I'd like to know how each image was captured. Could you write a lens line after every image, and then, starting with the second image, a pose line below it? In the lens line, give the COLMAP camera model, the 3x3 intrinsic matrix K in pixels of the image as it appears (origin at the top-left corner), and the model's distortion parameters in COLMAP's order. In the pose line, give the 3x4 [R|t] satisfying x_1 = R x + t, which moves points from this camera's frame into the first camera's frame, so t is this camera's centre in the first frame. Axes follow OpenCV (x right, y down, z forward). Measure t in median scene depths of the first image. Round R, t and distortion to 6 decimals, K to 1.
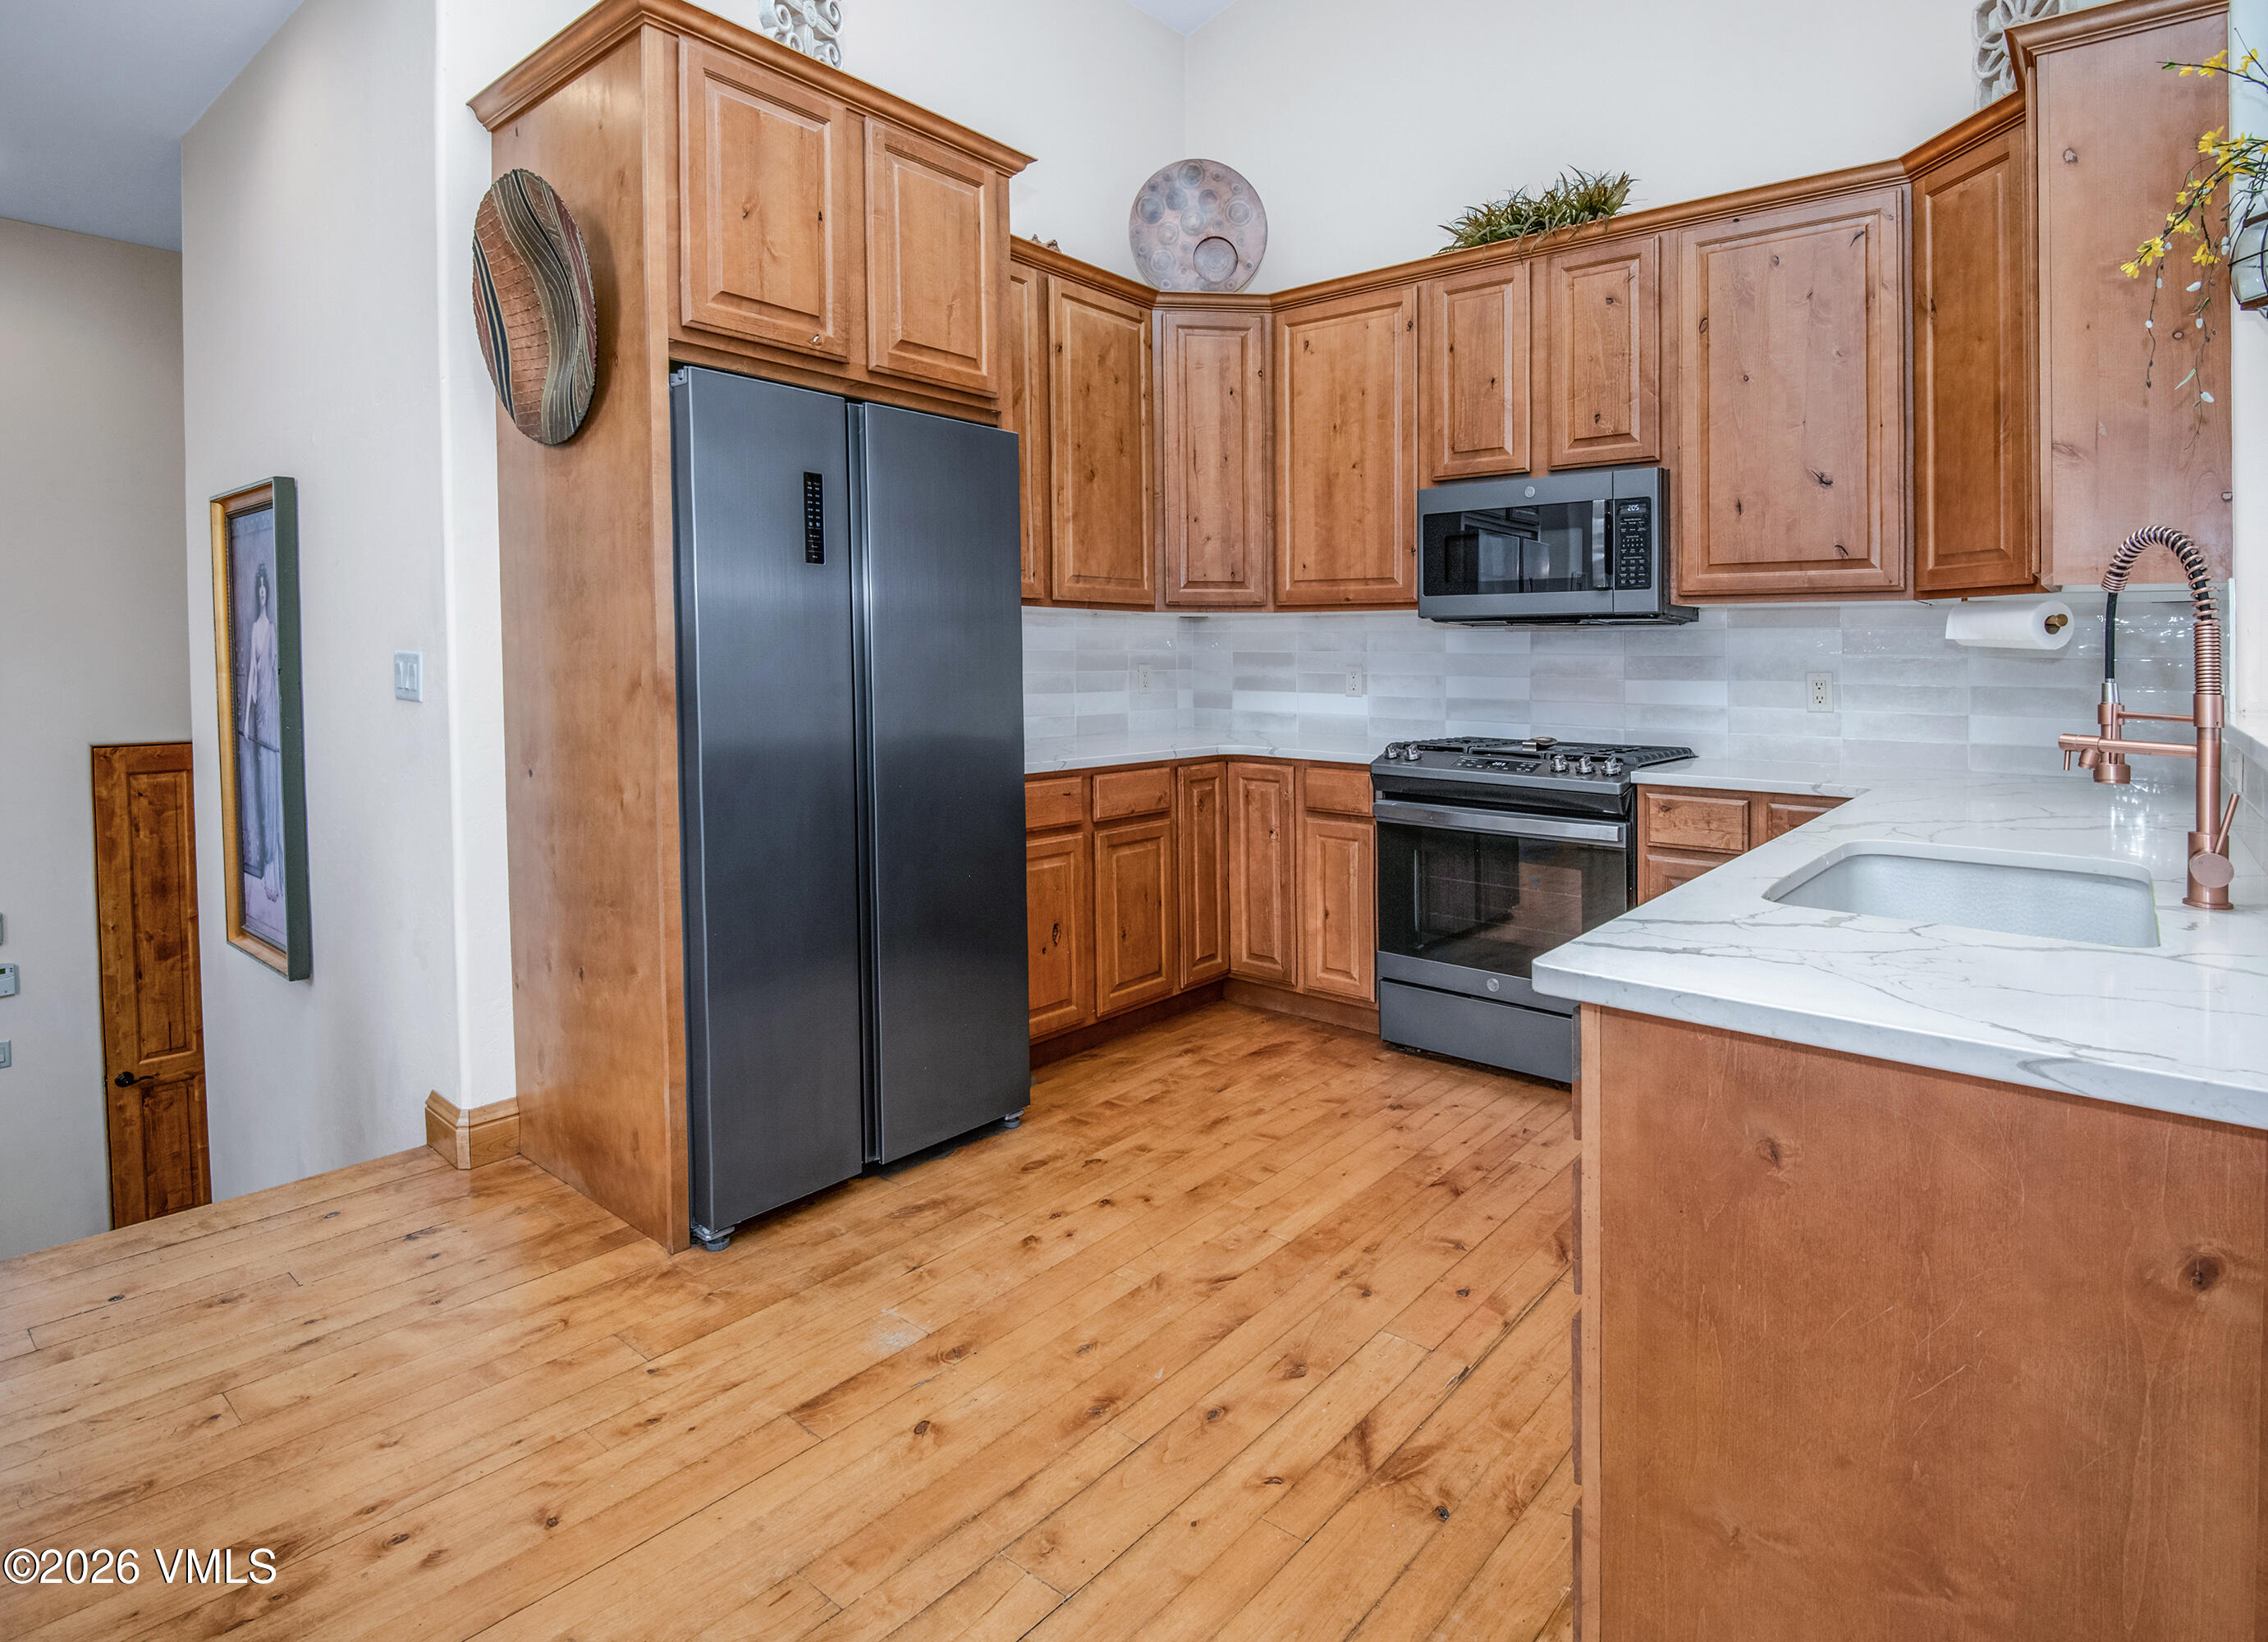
lens RADIAL K [[1188.3, 0, 1216.1], [0, 1188.3, 806.4], [0, 0, 1]] dist [-0.007022, -0.001171]
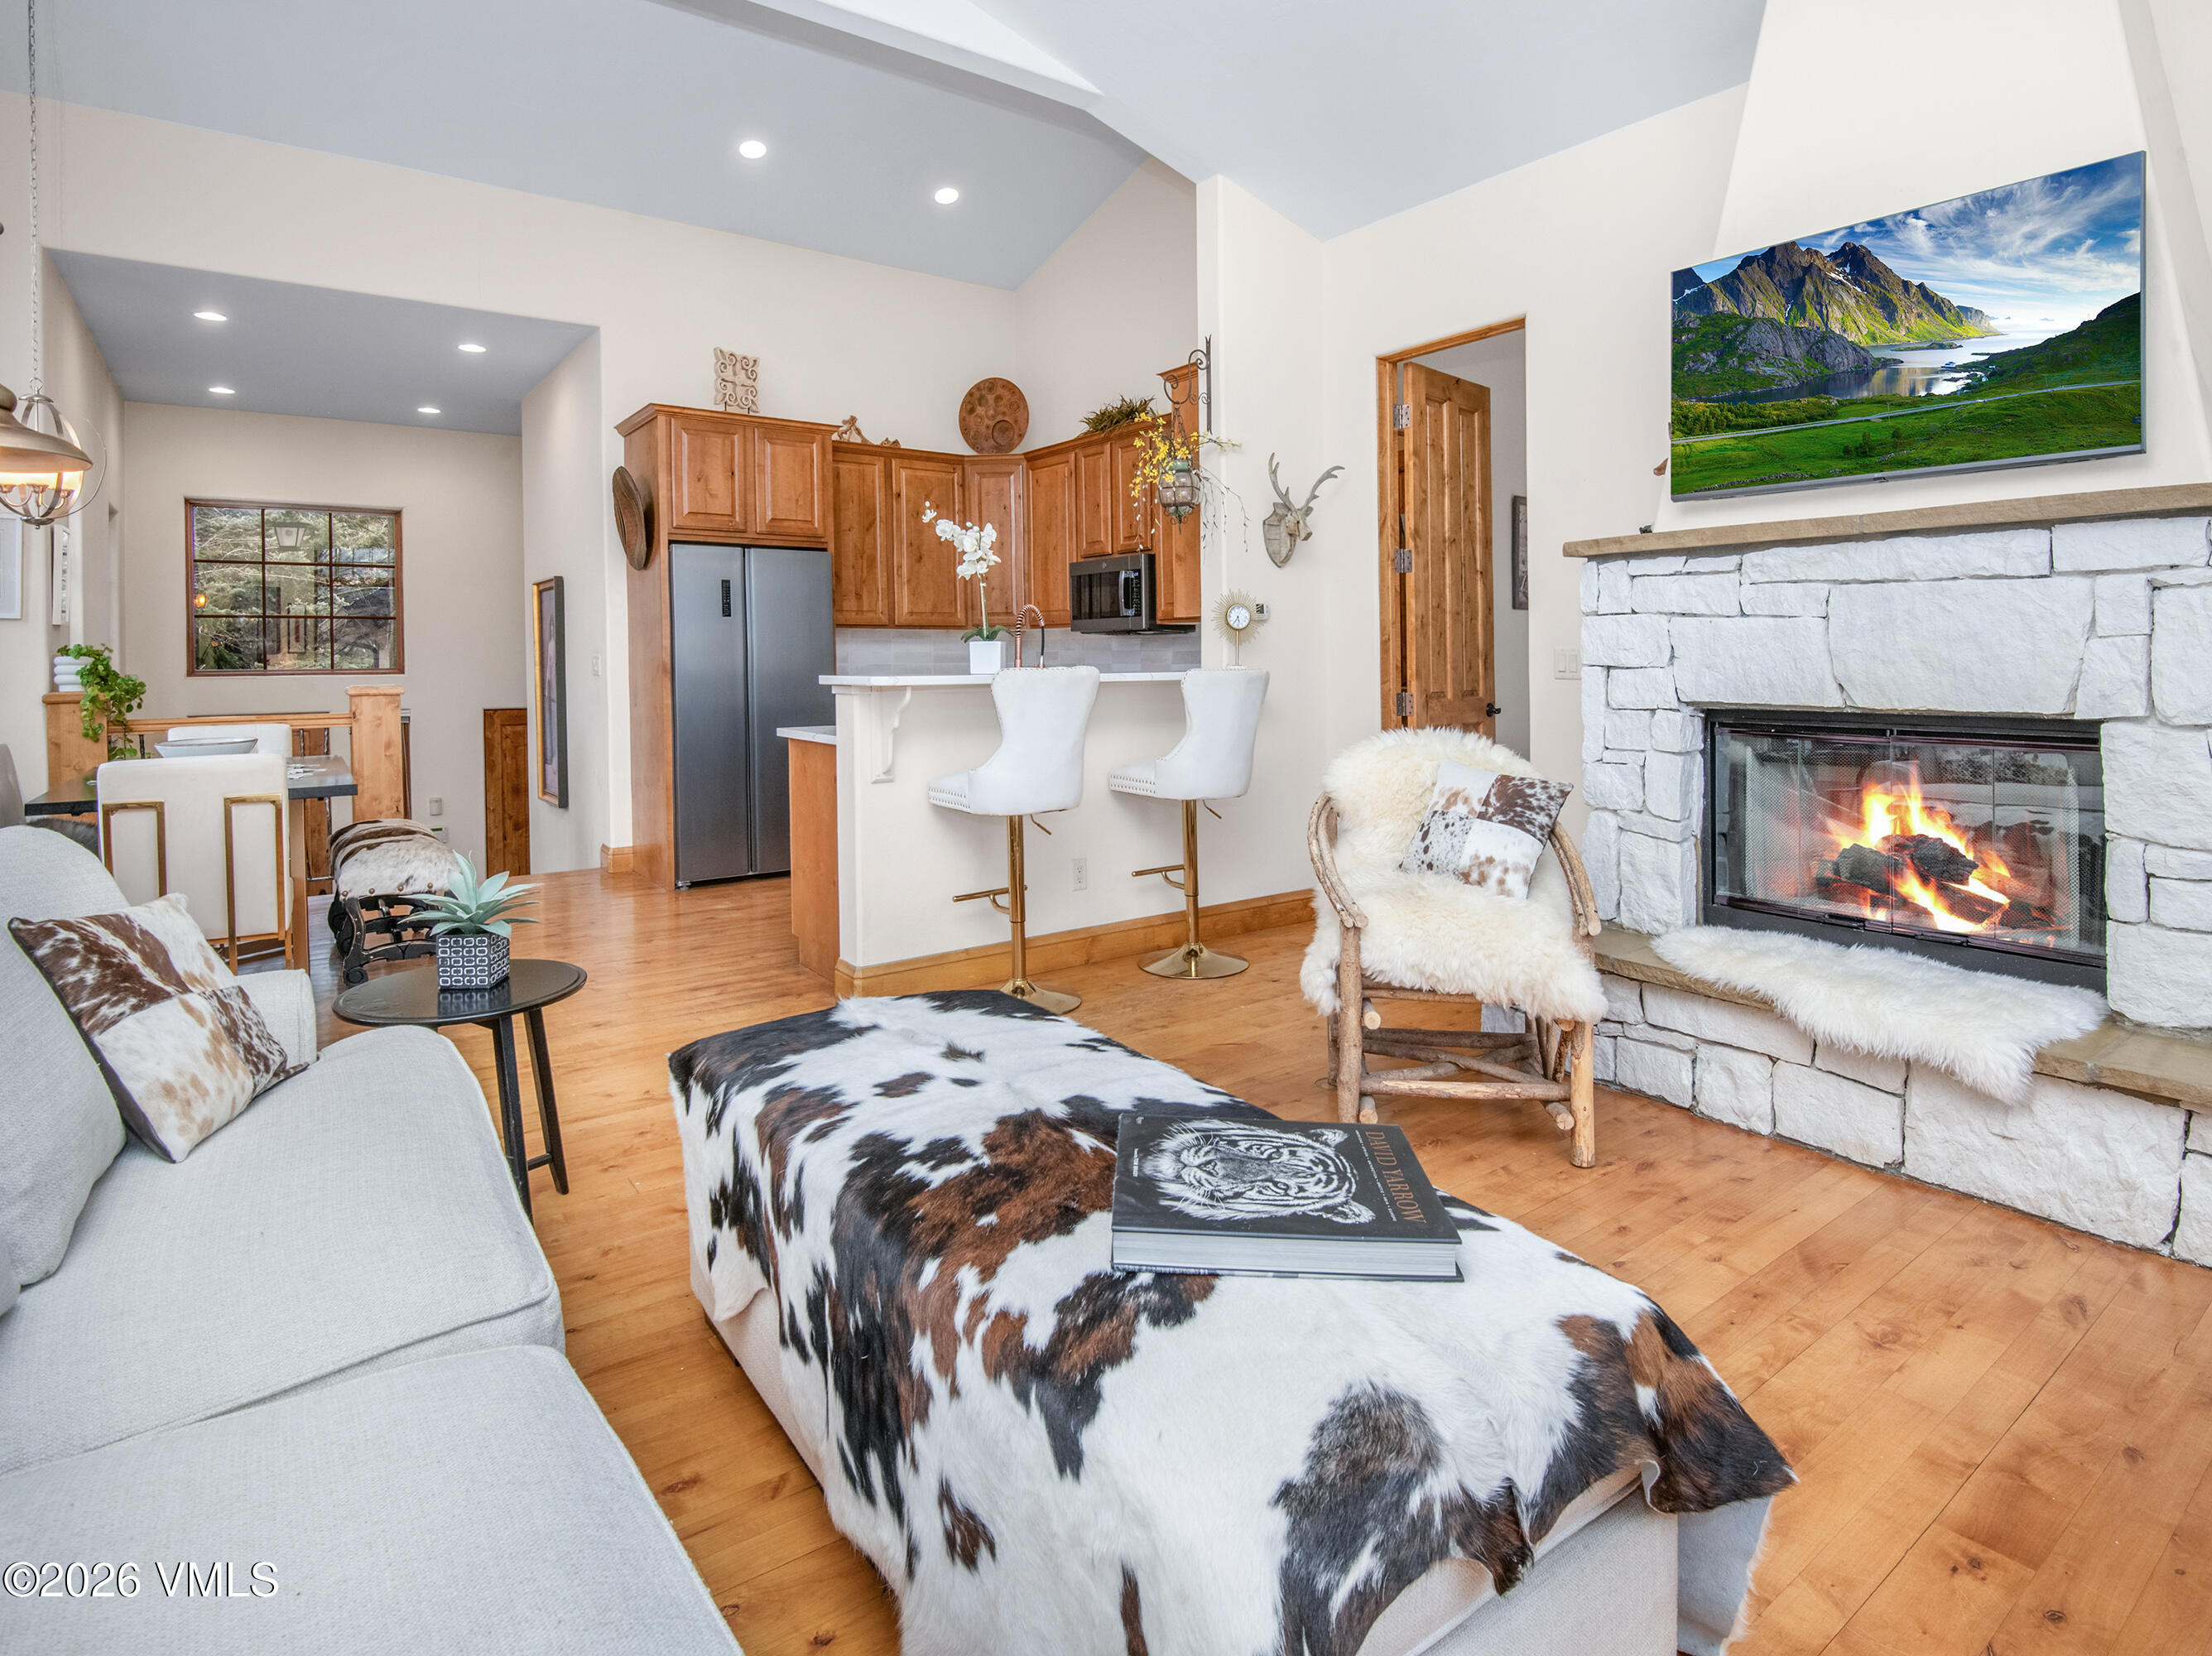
lens RADIAL K [[1163.0, 0, 1106.0], [0, 1163.0, 828.0], [0, 0, 1]] dist [0.001548, -0.000035]
pose [[0.963102, 0.028289, -0.267646, 0.835700], [-0.022999, 0.999474, 0.022878, 0.123893], [0.268152, -0.015878, 0.963246, -0.870842]]
